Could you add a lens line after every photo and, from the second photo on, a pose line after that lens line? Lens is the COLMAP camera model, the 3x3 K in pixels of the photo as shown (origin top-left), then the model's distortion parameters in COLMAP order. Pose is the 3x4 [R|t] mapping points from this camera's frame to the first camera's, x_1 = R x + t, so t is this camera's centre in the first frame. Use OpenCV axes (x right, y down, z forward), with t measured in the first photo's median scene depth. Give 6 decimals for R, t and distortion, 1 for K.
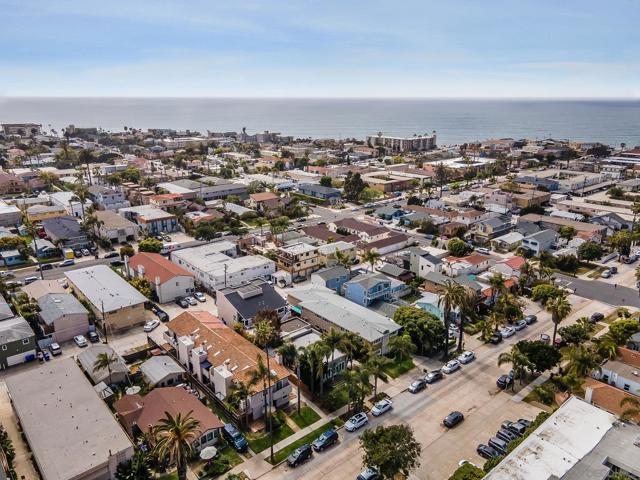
lens RADIAL K [[464.7, 0, 316.2], [0, 464.7, 239.8], [0, 0, 1]] dist [0.038092, 0.002789]
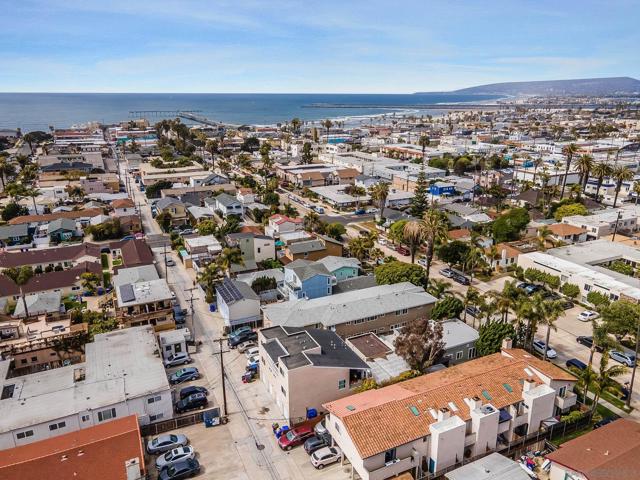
lens RADIAL K [[467.3, 0, 317.9], [0, 467.3, 240.2], [0, 0, 1]] dist [0.041761, 0.006793]
pose [[0.266360, -0.293989, 0.917945, -0.425768], [0.284593, 0.933879, 0.216512, -0.091169], [-0.920901, 0.203570, 0.332416, 0.490247]]
